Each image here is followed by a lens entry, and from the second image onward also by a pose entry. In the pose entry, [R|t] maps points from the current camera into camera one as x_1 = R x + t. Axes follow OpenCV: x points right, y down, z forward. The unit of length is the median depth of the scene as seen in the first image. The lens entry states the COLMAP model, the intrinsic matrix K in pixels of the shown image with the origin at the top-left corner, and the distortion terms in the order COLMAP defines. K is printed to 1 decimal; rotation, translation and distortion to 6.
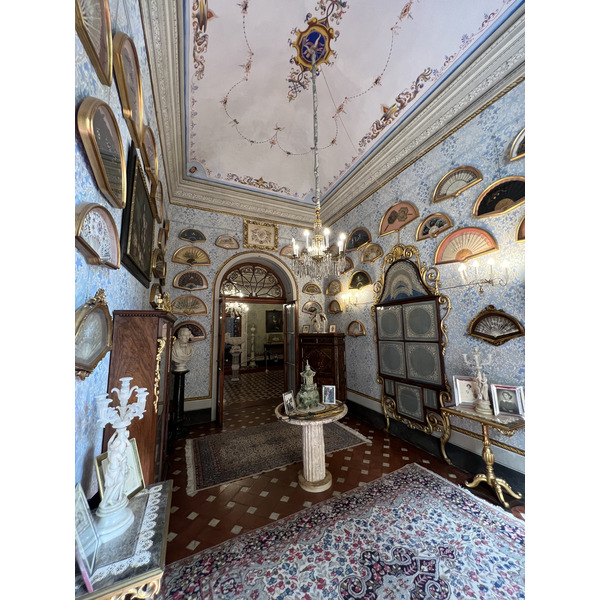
lens RADIAL K [[239.7, 0, 297.2], [0, 239.7, 298.0], [0, 0, 1]] dist [-0.000537, 0.000190]
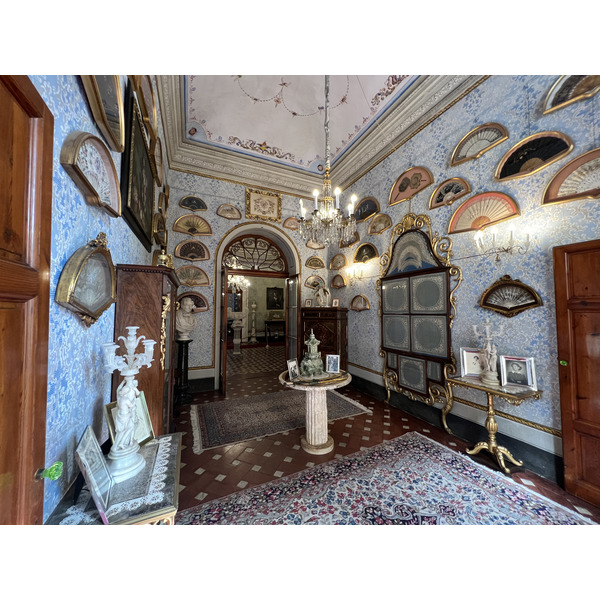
lens RADIAL K [[239.5, 0, 292.4], [0, 239.5, 298.2], [0, 0, 1]] dist [-0.000805, -0.000121]
pose [[0.999688, 0.018179, -0.017130, -0.019054], [-0.016744, 0.996615, 0.080483, 0.044079], [0.018535, -0.080171, 0.996609, 0.020872]]
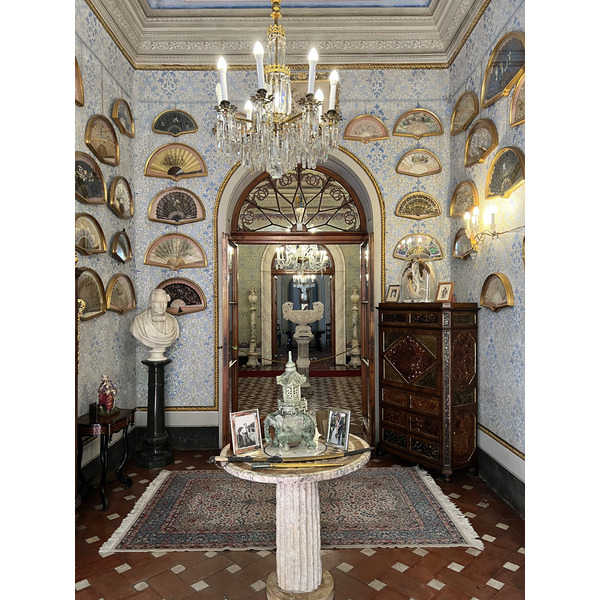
lens RADIAL K [[450.5, 0, 300.0], [0, 450.5, 300.0], [0, 0, 1]] dist [0.063485, -0.070741]
pose [[0.905385, 0.009320, -0.424489, 0.351772], [0.045894, 0.991754, 0.119660, 0.038965], [0.422104, -0.127820, 0.897491, 0.168588]]
